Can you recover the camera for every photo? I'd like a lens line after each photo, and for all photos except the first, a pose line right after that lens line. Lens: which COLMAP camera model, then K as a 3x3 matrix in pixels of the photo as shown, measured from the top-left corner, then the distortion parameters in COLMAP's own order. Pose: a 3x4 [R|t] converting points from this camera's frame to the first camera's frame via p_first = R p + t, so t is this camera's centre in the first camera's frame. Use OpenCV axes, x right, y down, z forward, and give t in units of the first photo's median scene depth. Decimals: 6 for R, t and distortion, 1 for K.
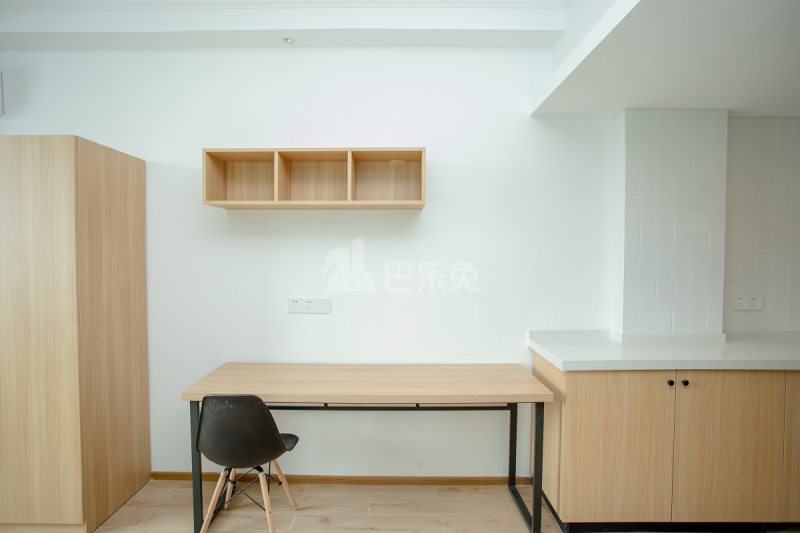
lens RADIAL K [[417.7, 0, 400.0], [0, 417.7, 266.5], [0, 0, 1]] dist [-0.003218, -0.000051]
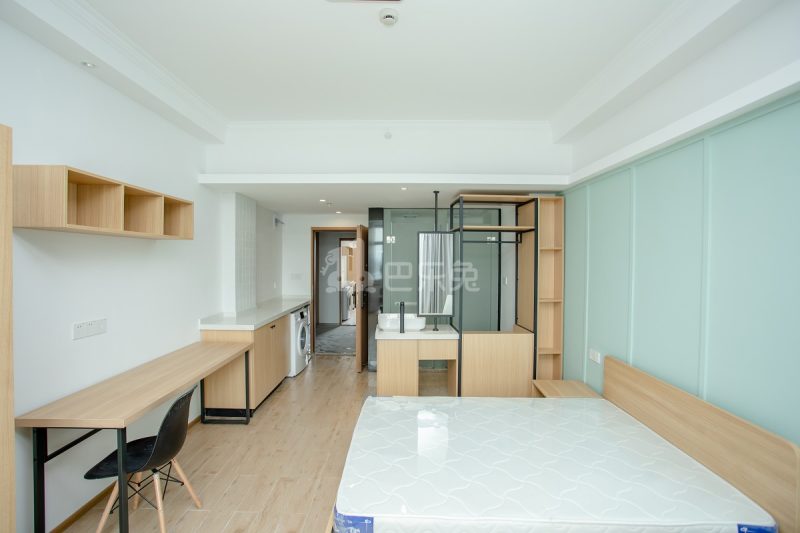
lens RADIAL K [[399.3, 0, 400.0], [0, 399.3, 266.5], [0, 0, 1]] dist [-0.001229, 0.000000]
pose [[-0.002910, -0.019460, 0.999806, -1.208035], [0.035108, 0.999192, 0.019550, -0.049795], [-0.999379, 0.035158, -0.002225, 0.249889]]
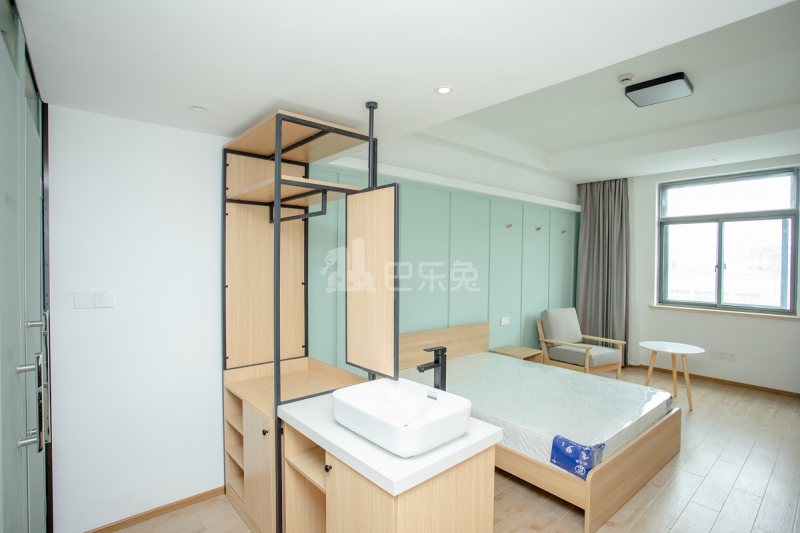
lens RADIAL K [[399.3, 0, 400.0], [0, 399.3, 266.5], [0, 0, 1]] dist [-0.001229, 0.000000]
pose [[-0.747050, 0.007267, -0.664729, 0.978065], [-0.032115, 0.998378, 0.047006, -0.054132], [0.663992, 0.056464, -0.745605, 0.717325]]
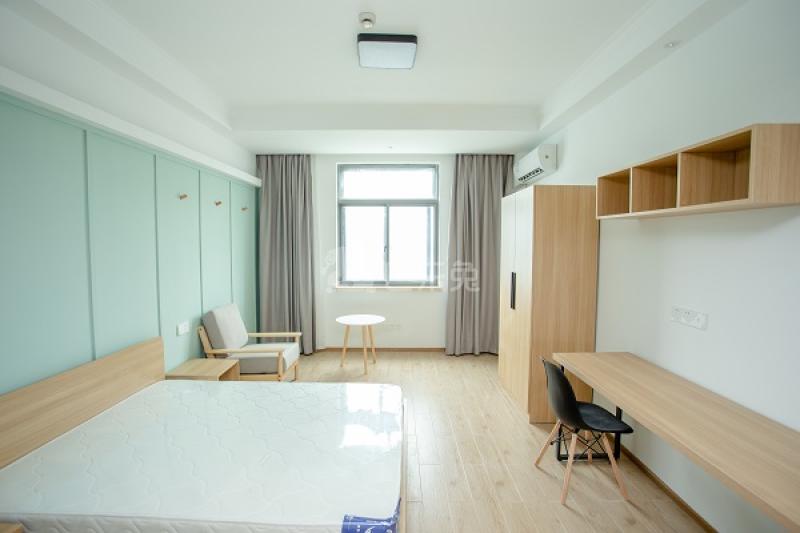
lens RADIAL K [[399.0, 0, 399.9], [0, 399.0, 263.9], [0, 0, 1]] dist [-0.034740, -0.000196]
pose [[0.002076, 0.063096, -0.998005, 0.674094], [-0.038458, 0.997274, 0.062970, -0.059314], [0.999258, 0.038250, 0.004496, 0.366048]]
